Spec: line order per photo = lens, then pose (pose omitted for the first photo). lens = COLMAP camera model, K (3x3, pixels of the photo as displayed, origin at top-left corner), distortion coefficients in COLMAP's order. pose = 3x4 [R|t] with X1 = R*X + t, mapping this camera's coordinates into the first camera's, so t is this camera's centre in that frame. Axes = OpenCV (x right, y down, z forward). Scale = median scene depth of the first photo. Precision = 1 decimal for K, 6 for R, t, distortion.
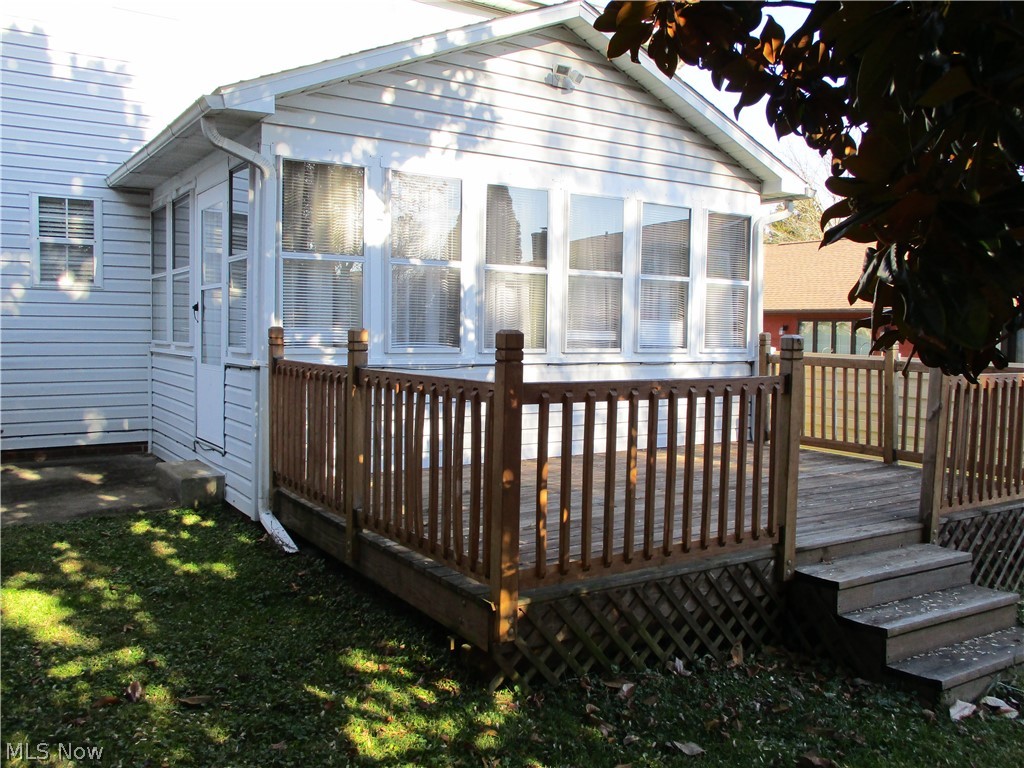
lens RADIAL K [[855.9, 0, 518.0], [0, 855.9, 375.4], [0, 0, 1]] dist [-0.011077, 0.004422]
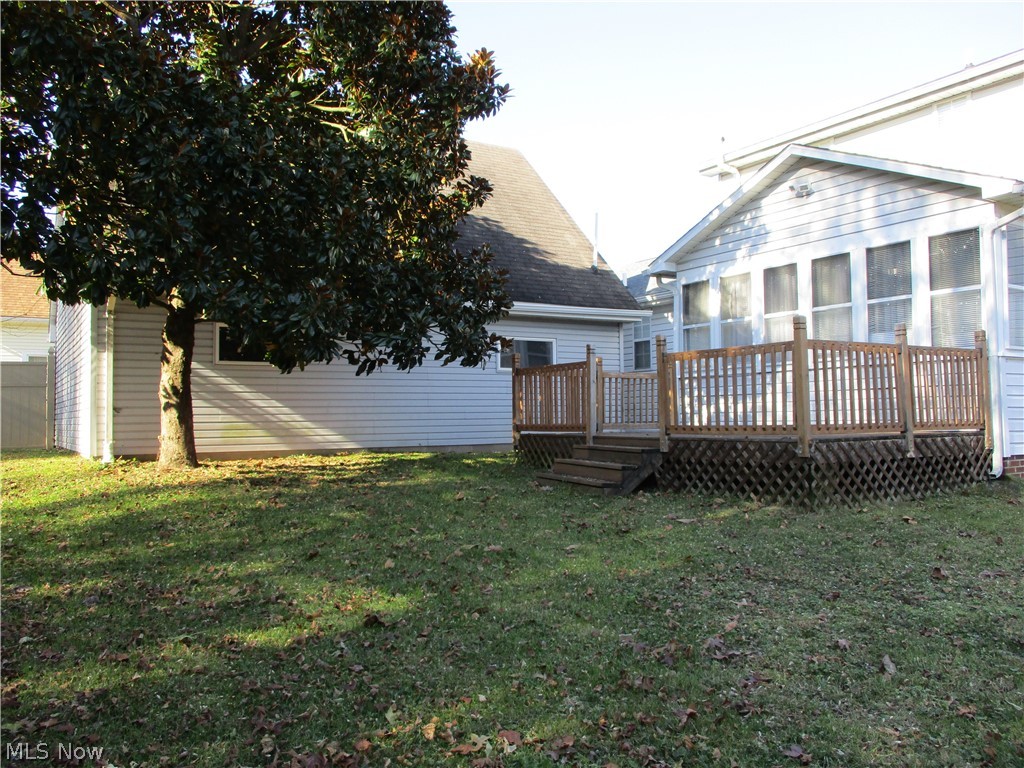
lens RADIAL K [[855.9, 0, 518.0], [0, 855.9, 375.4], [0, 0, 1]] dist [-0.011077, 0.004422]
pose [[-0.031392, -0.069853, -0.997063, 1.719523], [-0.052465, 0.996295, -0.068147, 0.138527], [0.998129, 0.050172, -0.034940, 0.575794]]
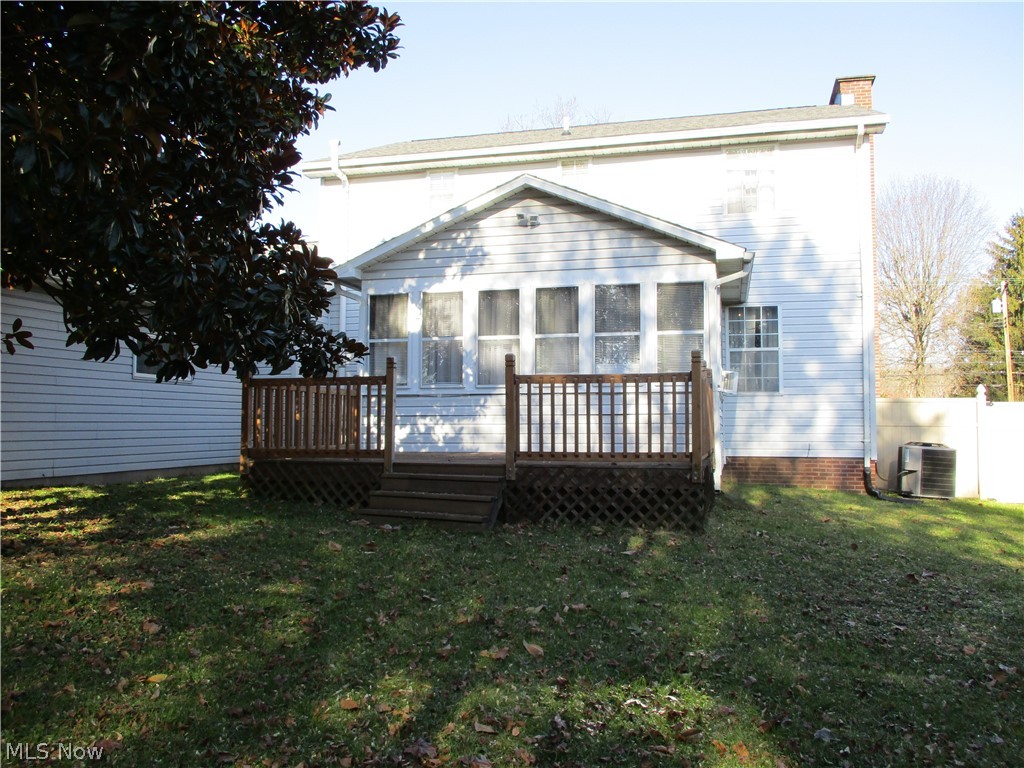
lens RADIAL K [[855.9, 0, 518.0], [0, 855.9, 375.4], [0, 0, 1]] dist [-0.011077, 0.004422]
pose [[0.656216, -0.063703, -0.751879, 1.325989], [-0.034547, 0.992849, -0.114270, 0.145103], [0.753782, 0.100961, 0.649323, -0.056318]]
